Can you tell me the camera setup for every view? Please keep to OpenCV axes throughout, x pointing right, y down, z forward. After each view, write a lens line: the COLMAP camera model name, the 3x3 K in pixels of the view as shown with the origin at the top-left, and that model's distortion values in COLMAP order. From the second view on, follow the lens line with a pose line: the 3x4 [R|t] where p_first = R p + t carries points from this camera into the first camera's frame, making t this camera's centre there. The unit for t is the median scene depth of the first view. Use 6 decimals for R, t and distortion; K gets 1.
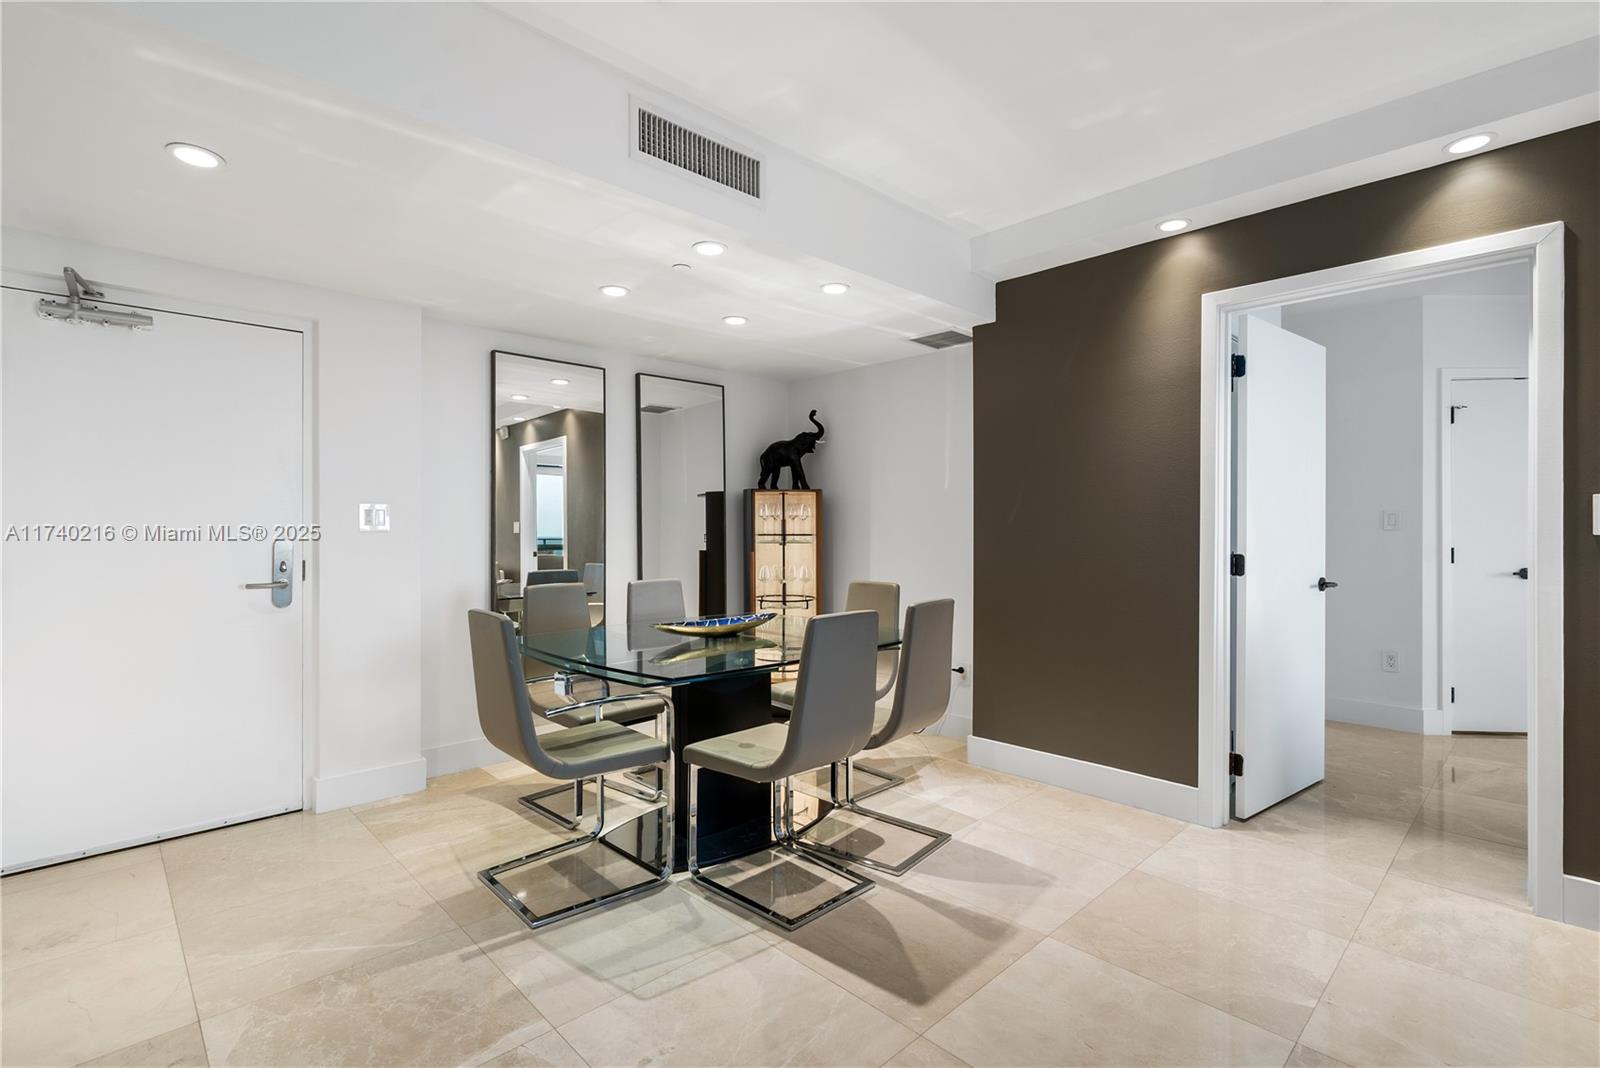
lens RADIAL K [[720.4, 0, 801.2], [0, 720.4, 533.1], [0, 0, 1]] dist [-0.013729, -0.000160]
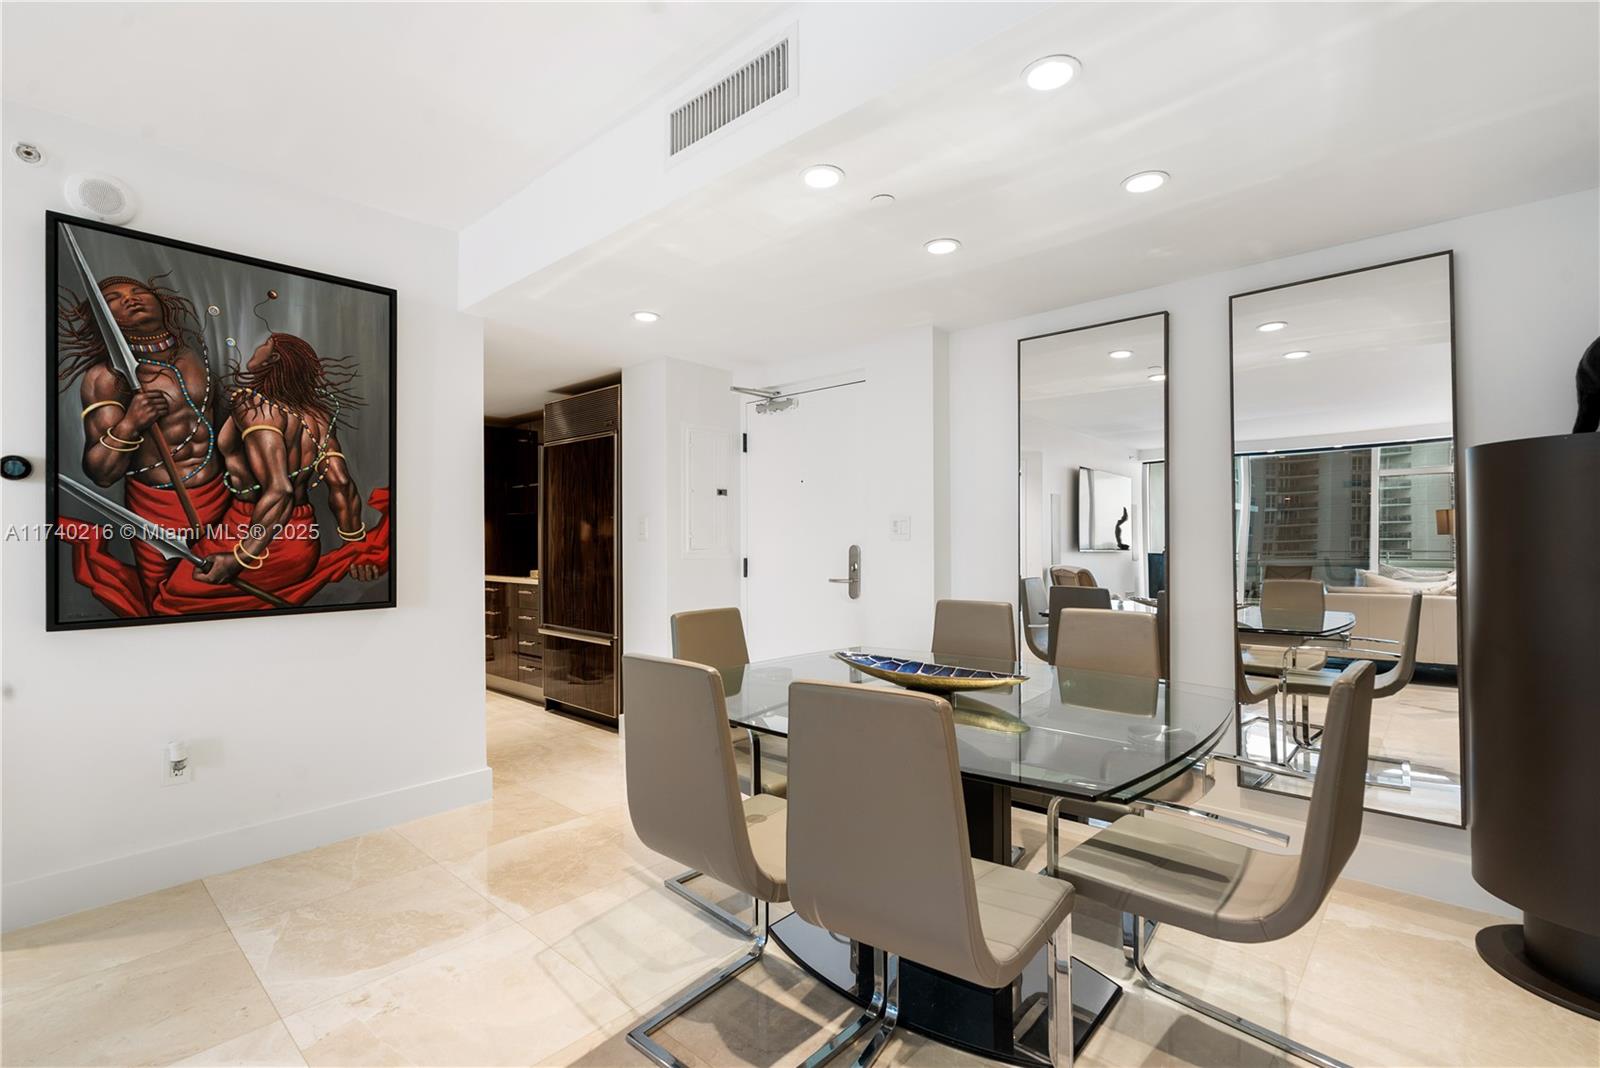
lens RADIAL K [[735.4, 0, 797.2], [0, 735.4, 537.3], [0, 0, 1]] dist [-0.000208, 0.000079]
pose [[0.067456, 0.002794, -0.997718, 0.687379], [-0.003582, 0.999990, 0.002558, -0.008540], [0.997716, 0.003402, 0.067465, 0.951120]]
